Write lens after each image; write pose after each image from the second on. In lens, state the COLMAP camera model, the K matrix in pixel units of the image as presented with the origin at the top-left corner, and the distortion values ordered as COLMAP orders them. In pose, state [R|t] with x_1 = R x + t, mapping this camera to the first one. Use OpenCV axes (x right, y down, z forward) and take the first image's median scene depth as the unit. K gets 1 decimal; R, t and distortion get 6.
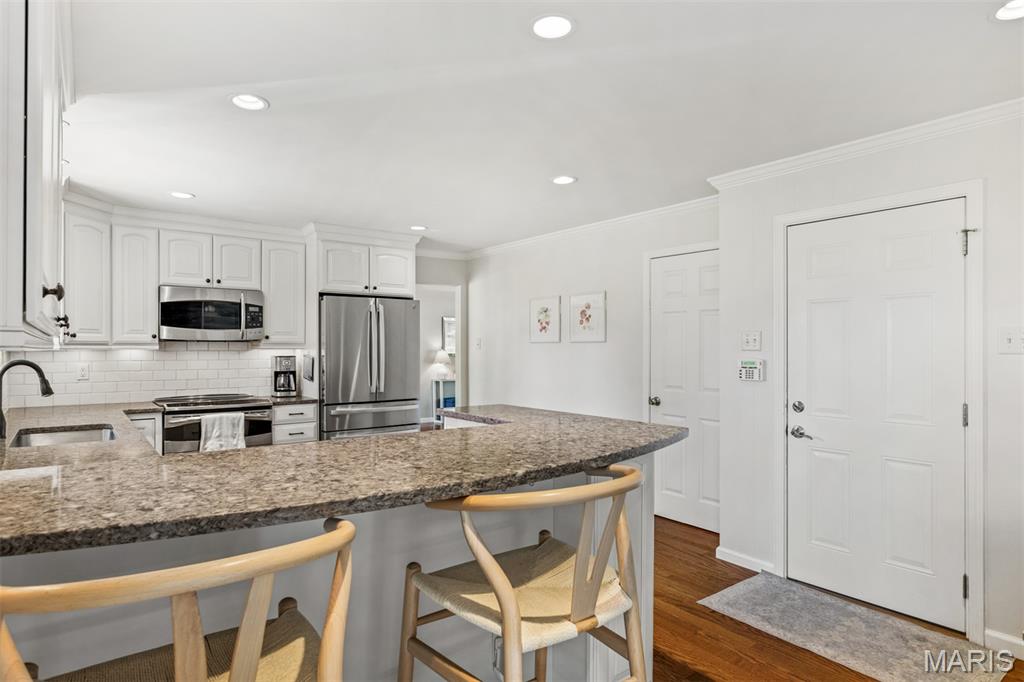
lens RADIAL K [[577.0, 0, 507.8], [0, 577.0, 345.7], [0, 0, 1]] dist [-0.005818, 0.000950]
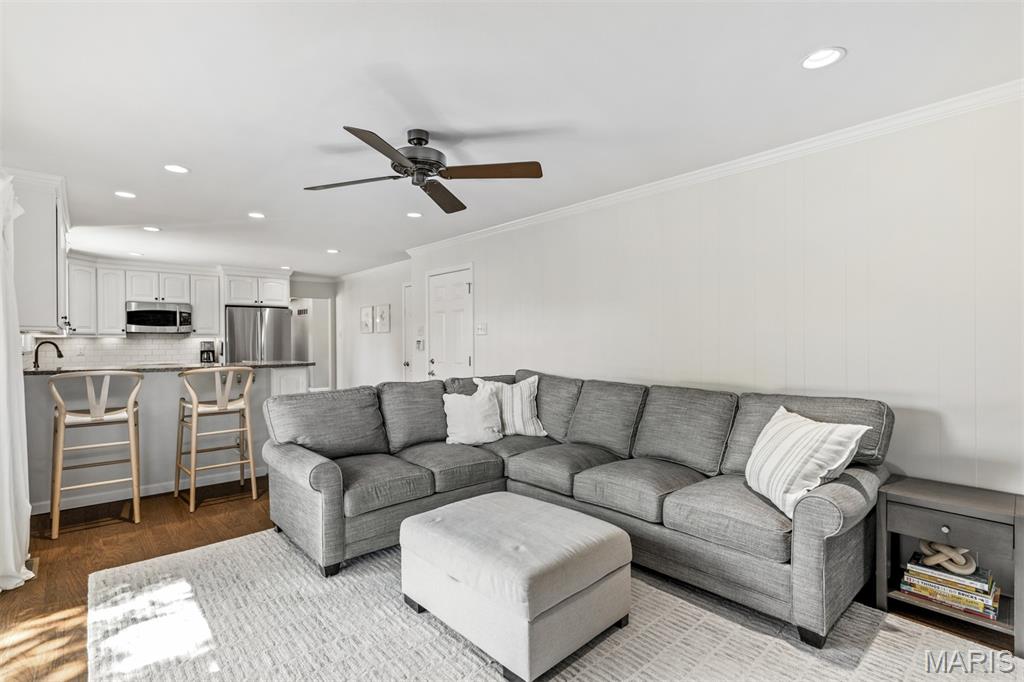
lens RADIAL K [[491.6, 0, 503.8], [0, 491.6, 343.5], [0, 0, 1]] dist [0.004915, 0.001262]
pose [[0.998093, -0.006425, 0.061388, 0.431721], [0.005912, 0.999946, 0.008532, 0.016965], [-0.061439, -0.008153, 0.998078, -0.551052]]
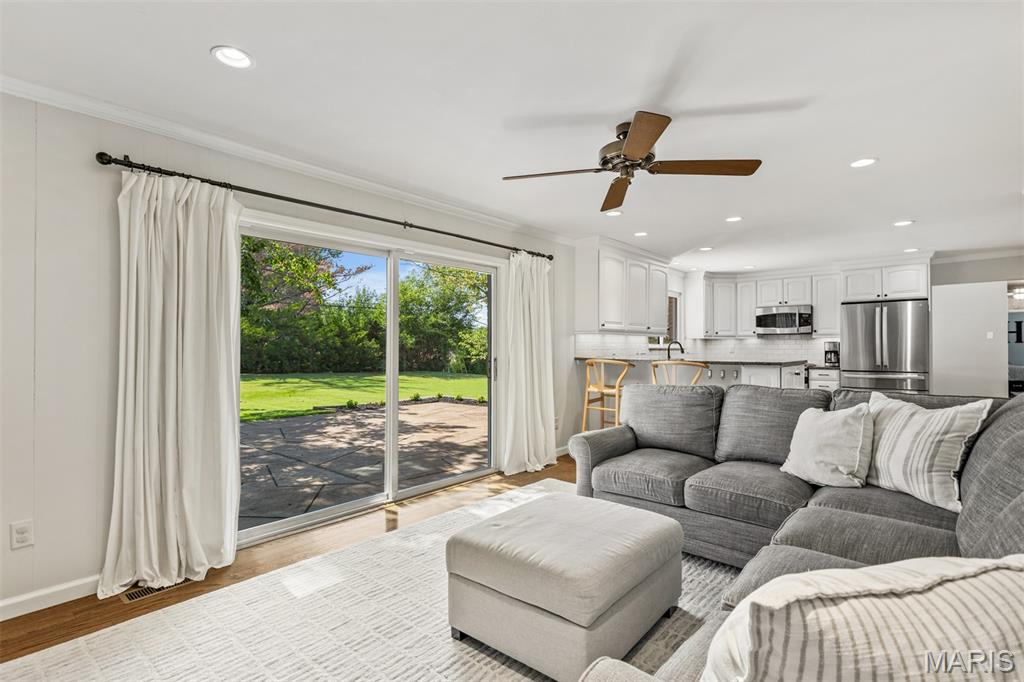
lens RADIAL K [[491.6, 0, 501.6], [0, 491.6, 345.1], [0, 0, 1]] dist [0.004915, 0.001262]
pose [[0.179586, -0.003992, -0.983734, 0.909819], [0.003446, 0.999988, -0.003429, 0.030689], [0.983736, -0.002774, 0.179598, -0.214713]]
